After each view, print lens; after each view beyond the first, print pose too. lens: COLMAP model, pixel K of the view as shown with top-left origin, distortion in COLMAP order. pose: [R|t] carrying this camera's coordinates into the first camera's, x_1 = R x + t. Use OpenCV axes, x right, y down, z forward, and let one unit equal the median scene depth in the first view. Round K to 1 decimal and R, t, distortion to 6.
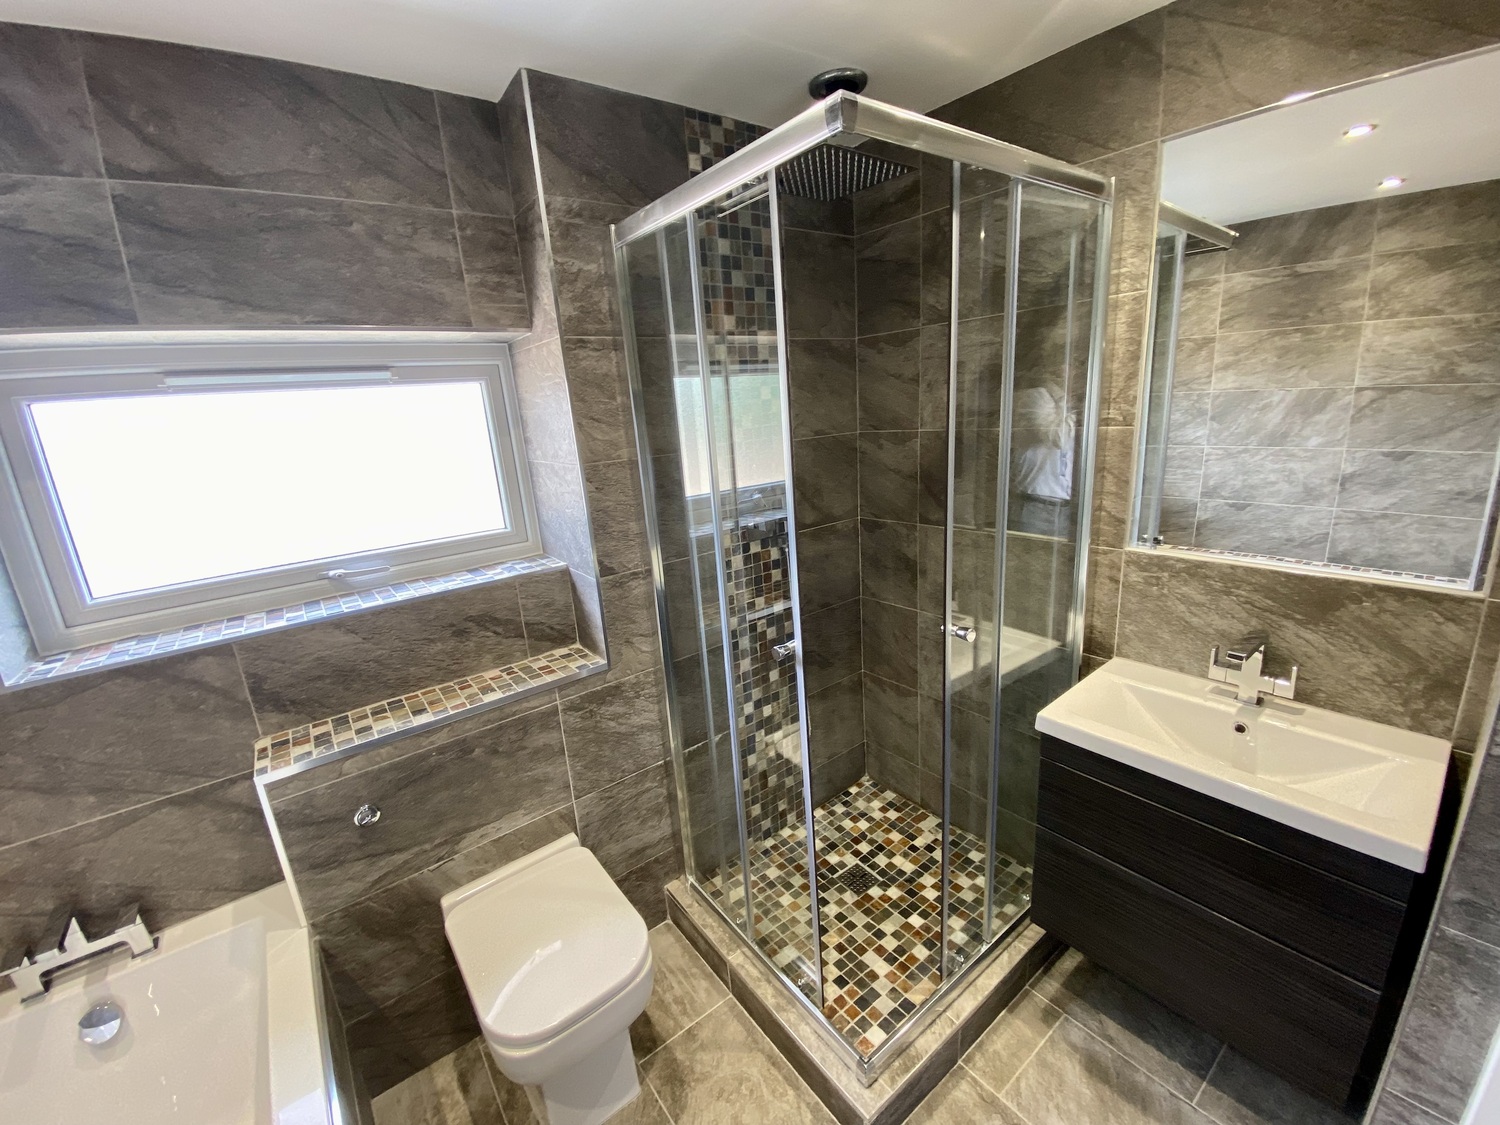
lens RADIAL K [[612.3, 0, 743.1], [0, 612.3, 564.3], [0, 0, 1]] dist [0.020368, -0.020447]
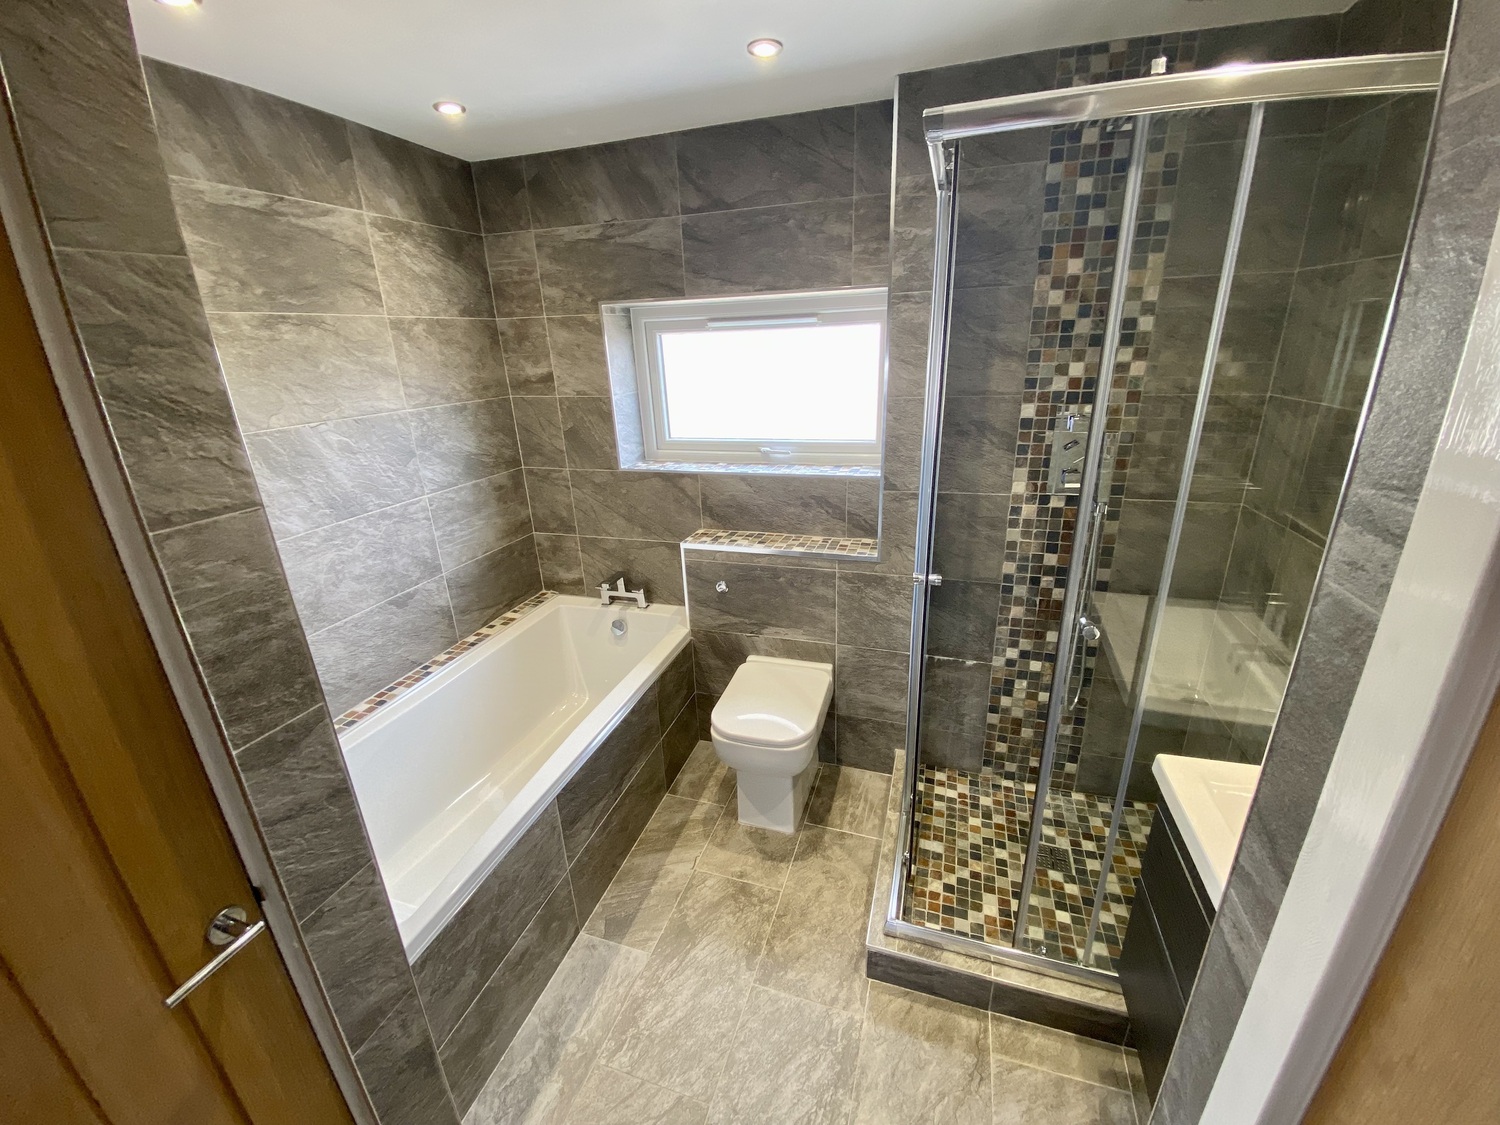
lens RADIAL K [[591.4, 0, 755.6], [0, 591.4, 573.0], [0, 0, 1]] dist [0.024448, -0.027426]
pose [[0.568268, 0.337446, -0.750467, 0.607945], [-0.220287, 0.941140, 0.256376, -0.073726], [0.792808, 0.019628, 0.609155, 0.039941]]
